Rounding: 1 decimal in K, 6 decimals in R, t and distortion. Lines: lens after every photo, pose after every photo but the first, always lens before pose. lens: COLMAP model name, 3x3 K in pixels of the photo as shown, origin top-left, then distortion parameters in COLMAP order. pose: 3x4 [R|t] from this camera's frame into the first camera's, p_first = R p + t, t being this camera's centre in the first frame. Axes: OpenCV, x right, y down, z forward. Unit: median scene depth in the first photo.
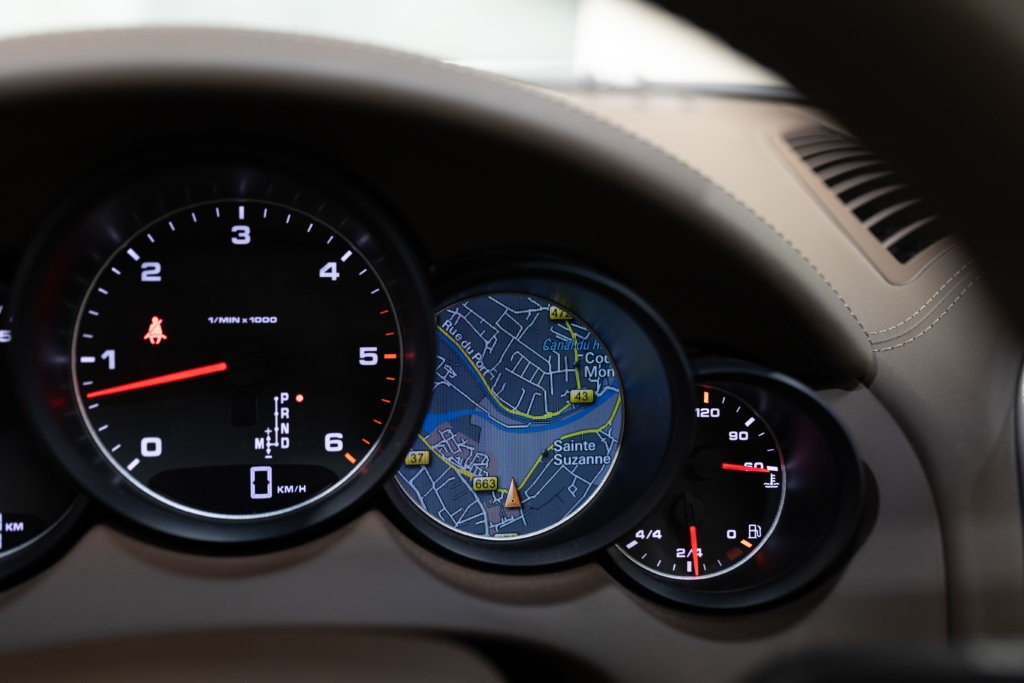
lens RADIAL K [[977.3, 0, 506.2], [0, 977.3, 340.5], [0, 0, 1]] dist [-0.001612, 0.000000]
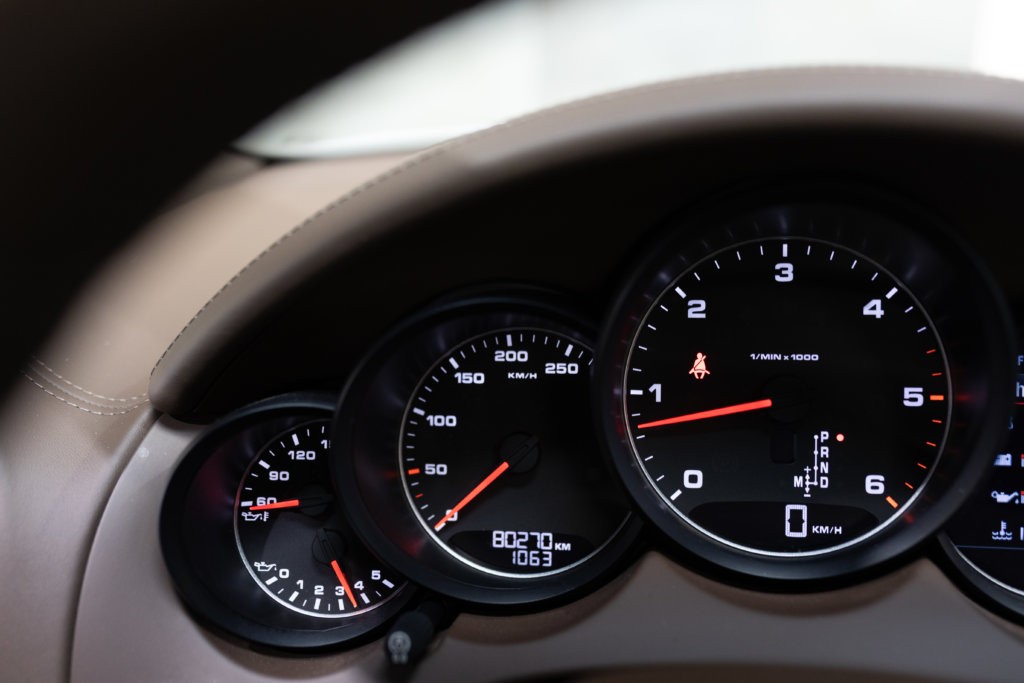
lens RADIAL K [[977.3, 0, 522.6], [0, 977.3, 348.3], [0, 0, 1]] dist [-0.001612, 0.000000]
pose [[0.948485, 0.014464, -0.316491, -0.204848], [-0.023120, 0.999454, -0.023612, -0.000092], [0.315977, 0.029713, 0.948302, -0.035007]]
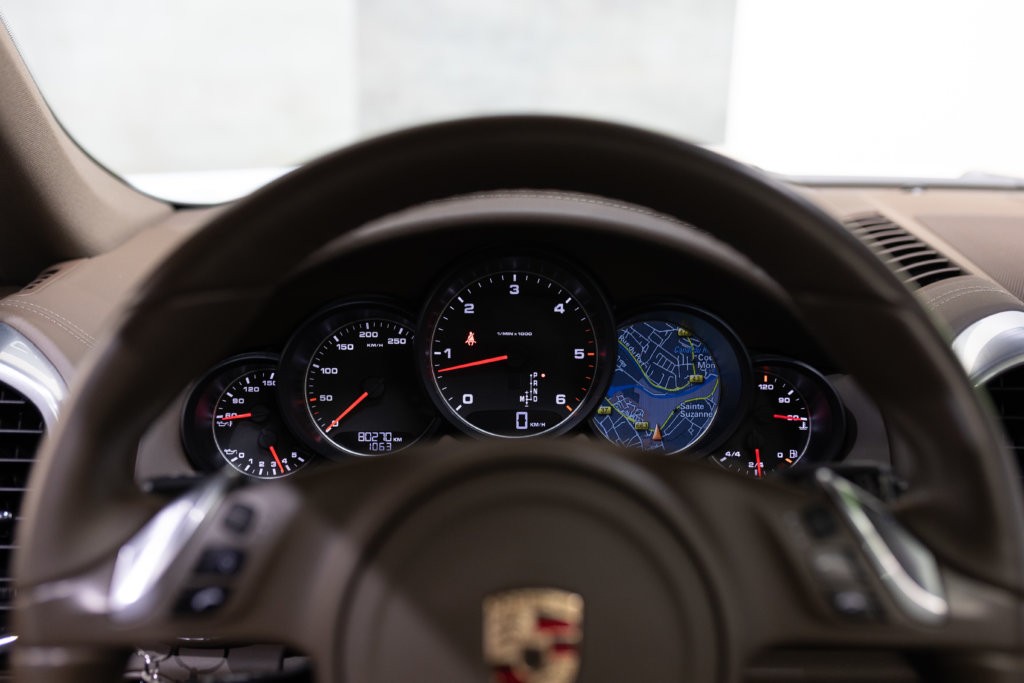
lens RADIAL K [[977.3, 0, 519.6], [0, 977.3, 336.6], [0, 0, 1]] dist [-0.001612, 0.000000]
pose [[0.990311, 0.004810, -0.138783, 0.005383], [-0.012068, 0.998600, -0.051504, 0.082134], [0.138341, 0.052680, 0.988983, -0.879614]]
